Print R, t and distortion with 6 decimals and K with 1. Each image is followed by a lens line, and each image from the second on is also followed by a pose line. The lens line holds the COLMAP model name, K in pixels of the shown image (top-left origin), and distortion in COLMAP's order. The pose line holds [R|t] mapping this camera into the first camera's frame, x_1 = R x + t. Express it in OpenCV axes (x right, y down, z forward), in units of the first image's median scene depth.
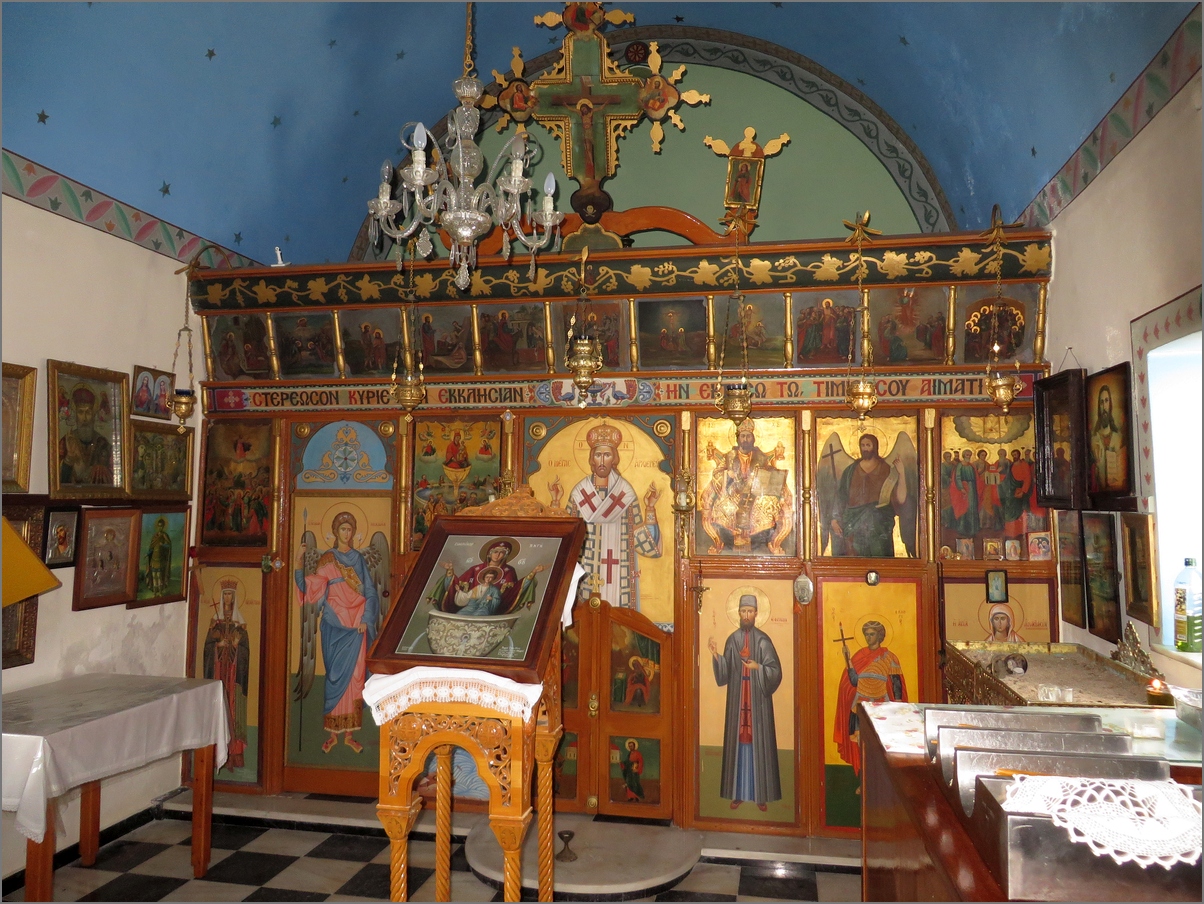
lens RADIAL K [[885.0, 0, 602.0], [0, 885.0, 452.0], [0, 0, 1]] dist [-0.072760, 0.030358]
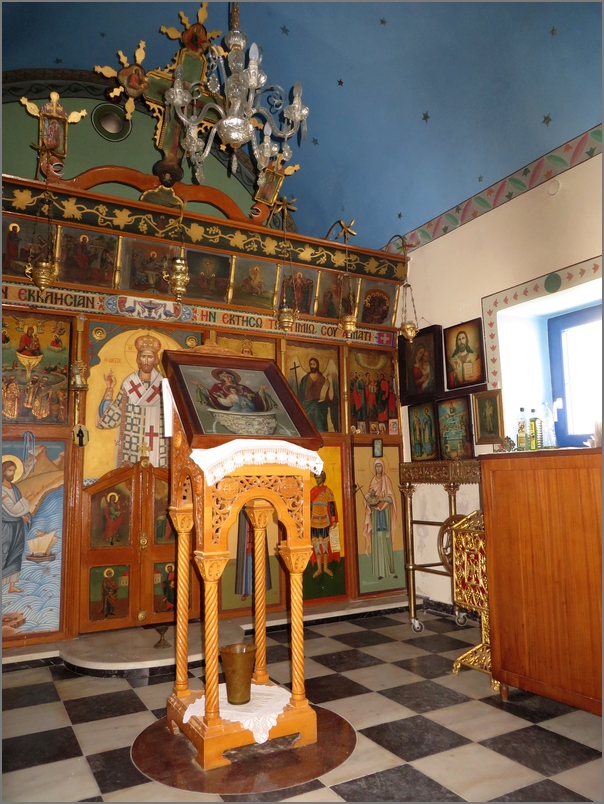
lens RADIAL K [[590.9, 0, 302.2], [0, 590.9, 419.5], [0, 0, 1]] dist [-0.072760, 0.030358]
pose [[0.760275, 0.050113, 0.647666, -0.419497], [-0.012890, 0.997987, -0.062089, 0.160711], [-0.649474, 0.038856, 0.759390, 0.167399]]
